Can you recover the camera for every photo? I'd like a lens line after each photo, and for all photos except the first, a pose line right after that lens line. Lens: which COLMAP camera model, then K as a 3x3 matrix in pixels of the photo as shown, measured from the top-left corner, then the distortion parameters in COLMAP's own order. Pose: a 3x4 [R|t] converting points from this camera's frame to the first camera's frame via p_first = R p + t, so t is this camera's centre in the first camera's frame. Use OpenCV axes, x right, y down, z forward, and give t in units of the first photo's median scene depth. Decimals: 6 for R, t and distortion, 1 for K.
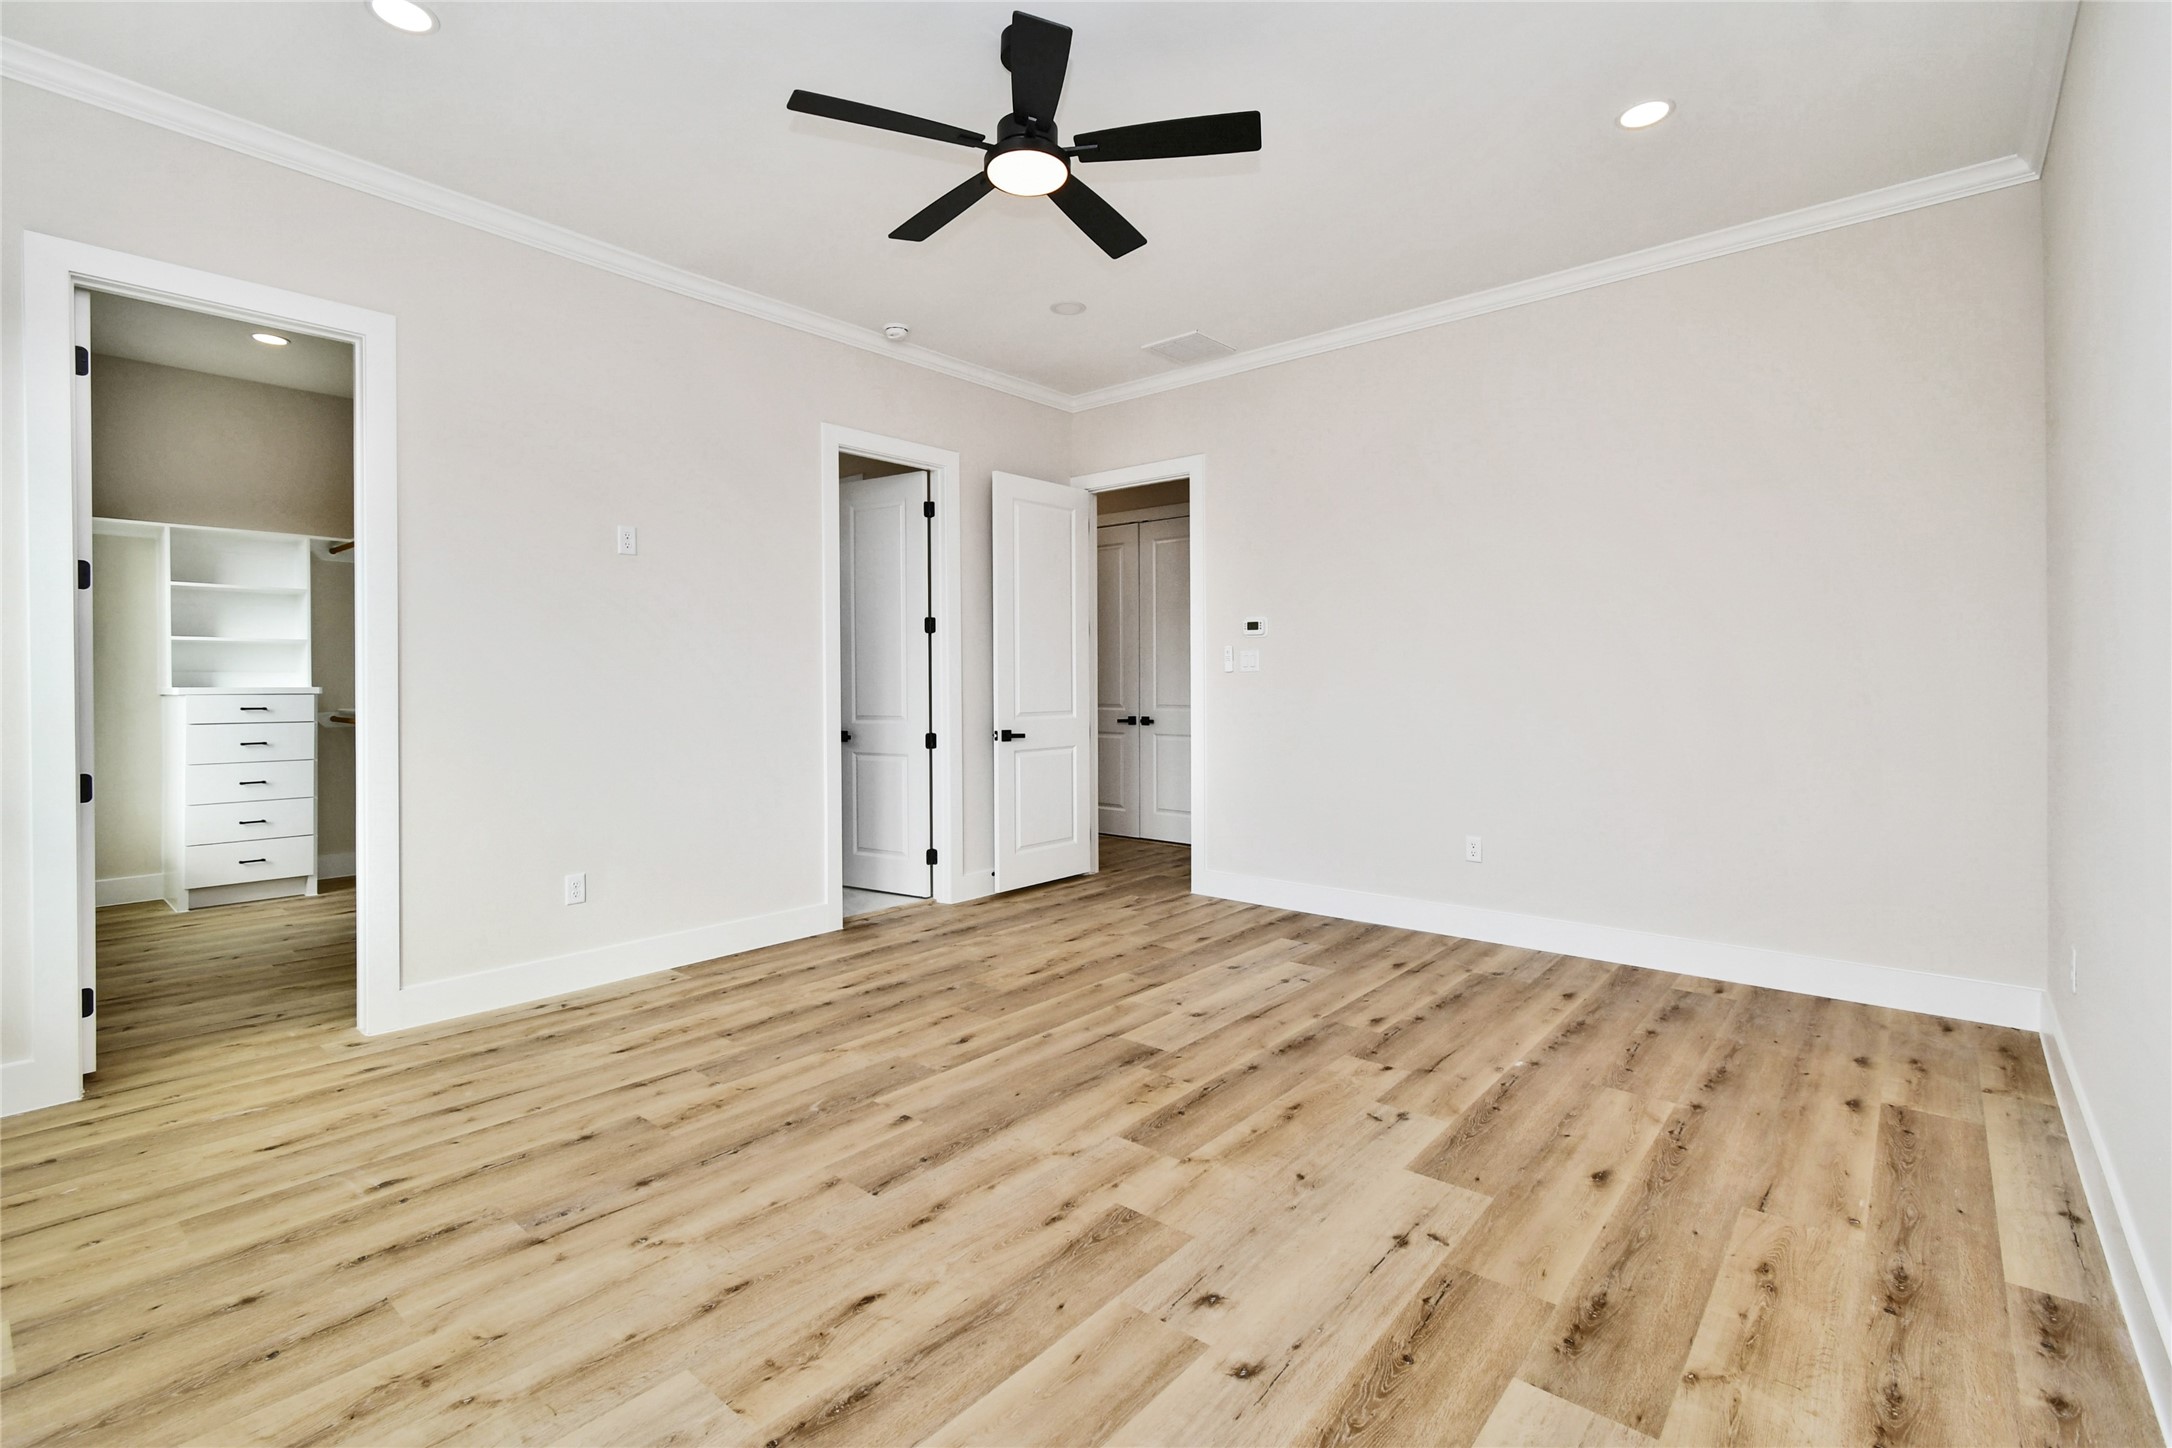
lens RADIAL K [[989.1, 0, 1072.3], [0, 989.1, 709.6], [0, 0, 1]] dist [0.003560, -0.000060]
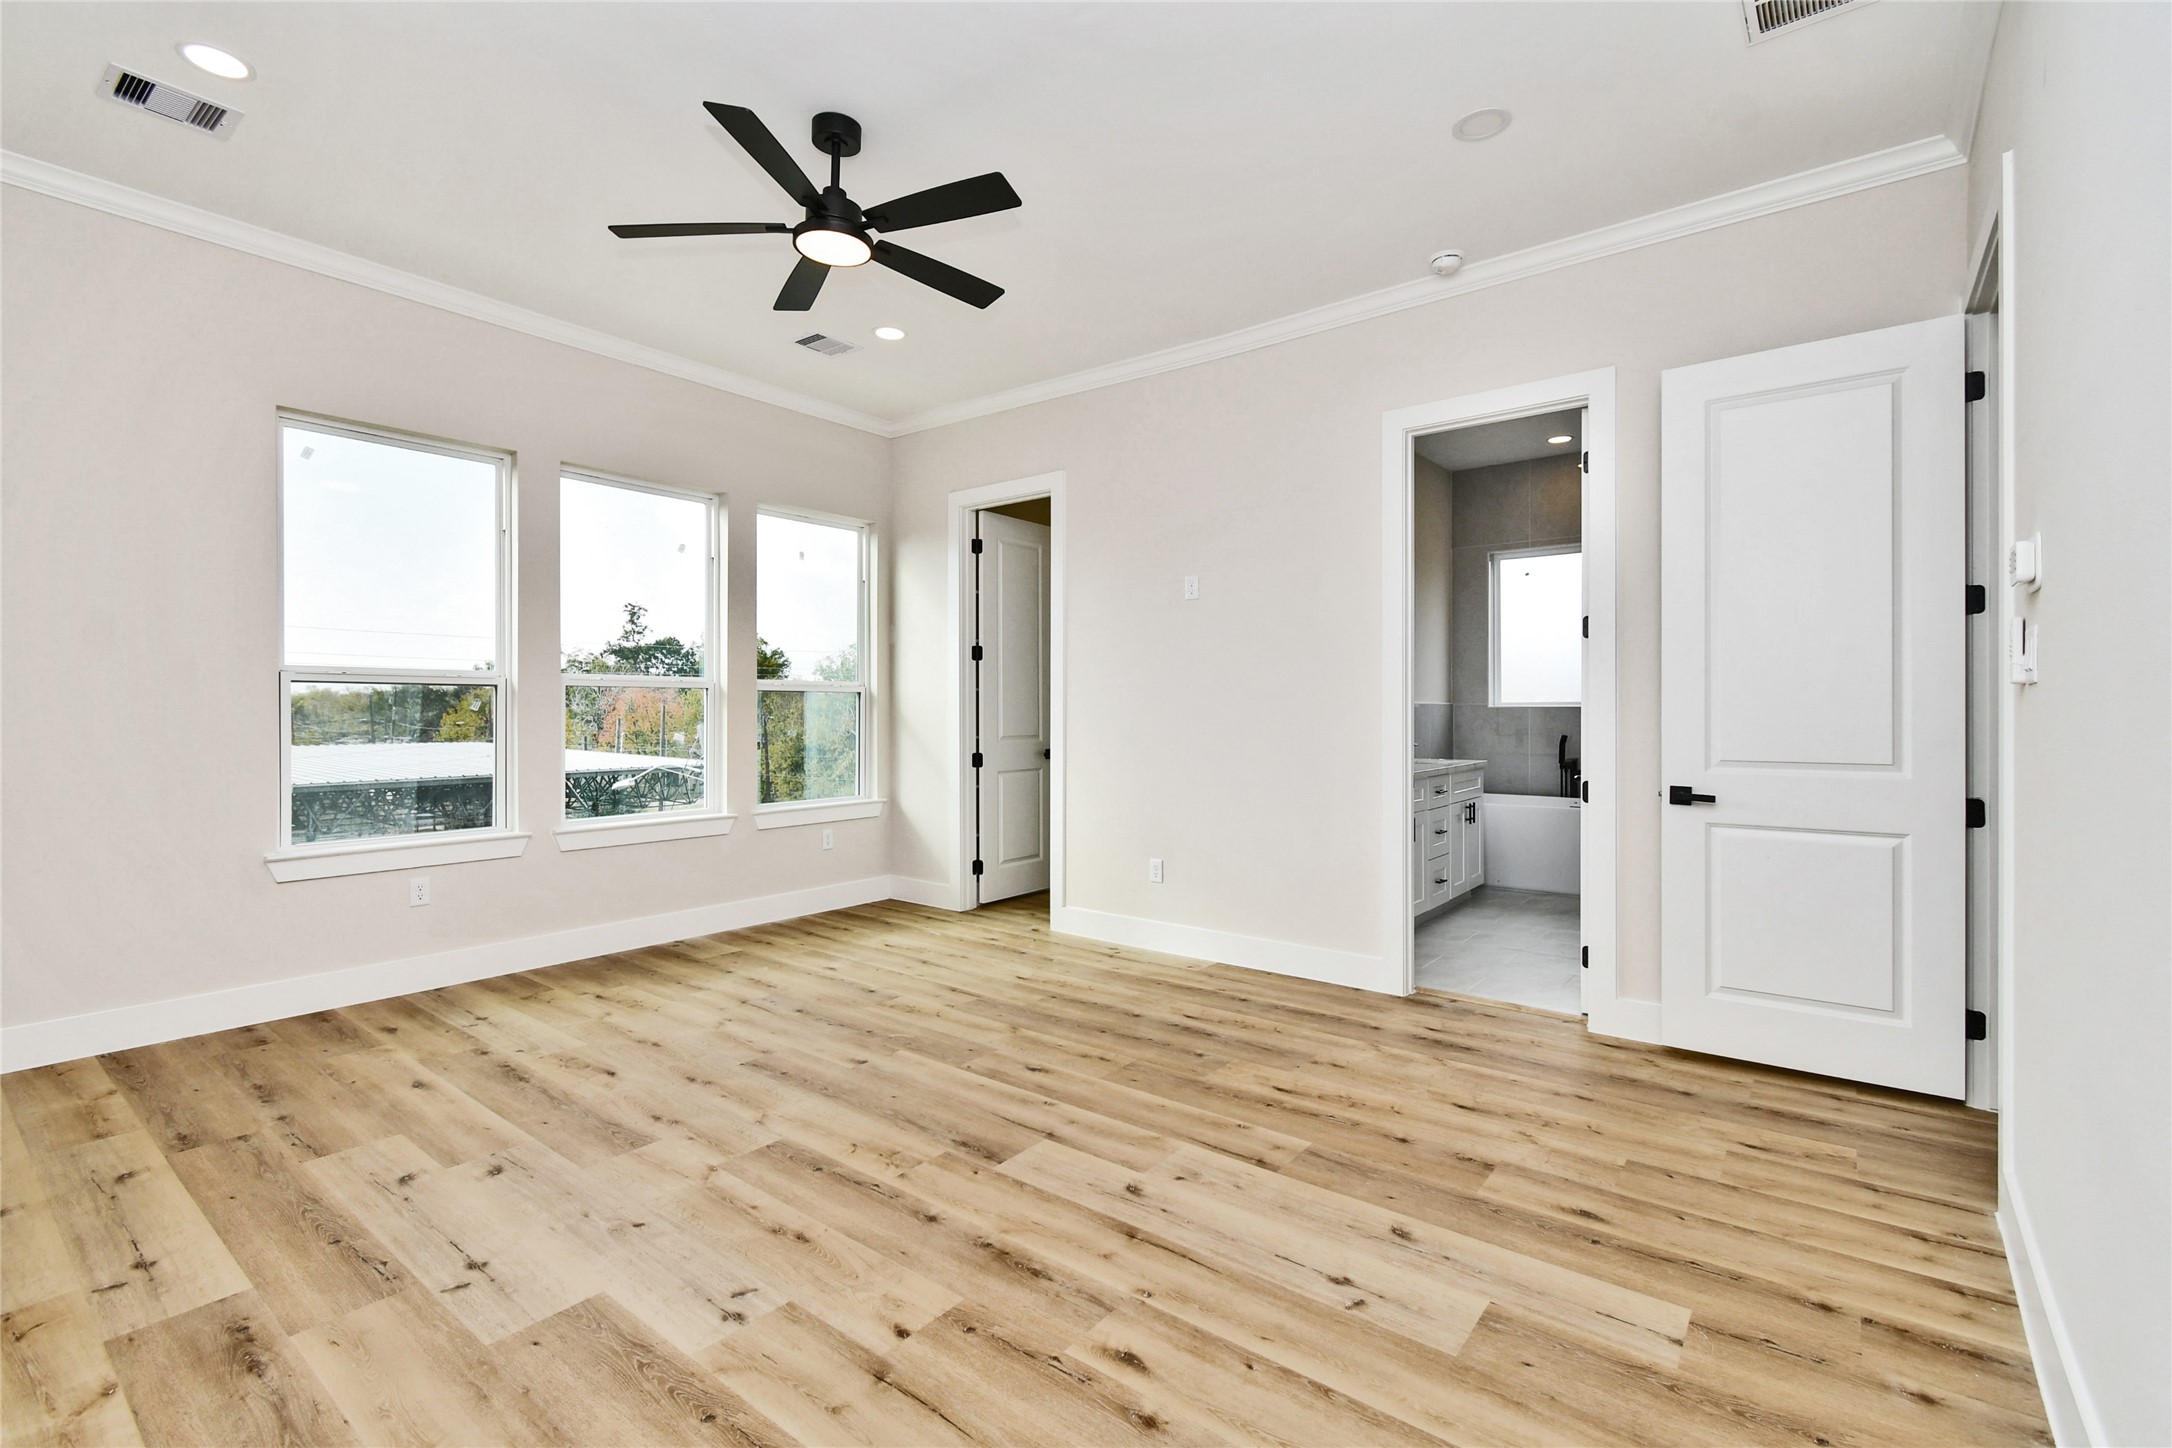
lens RADIAL K [[959.3, 0, 1076.4], [0, 959.3, 706.9], [0, 0, 1]] dist [0.003049, 0.000481]
pose [[0.050289, 0.002171, -0.998732, 0.934030], [-0.030588, 0.999532, 0.000632, -0.032629], [0.998266, 0.030518, 0.050332, 1.079417]]
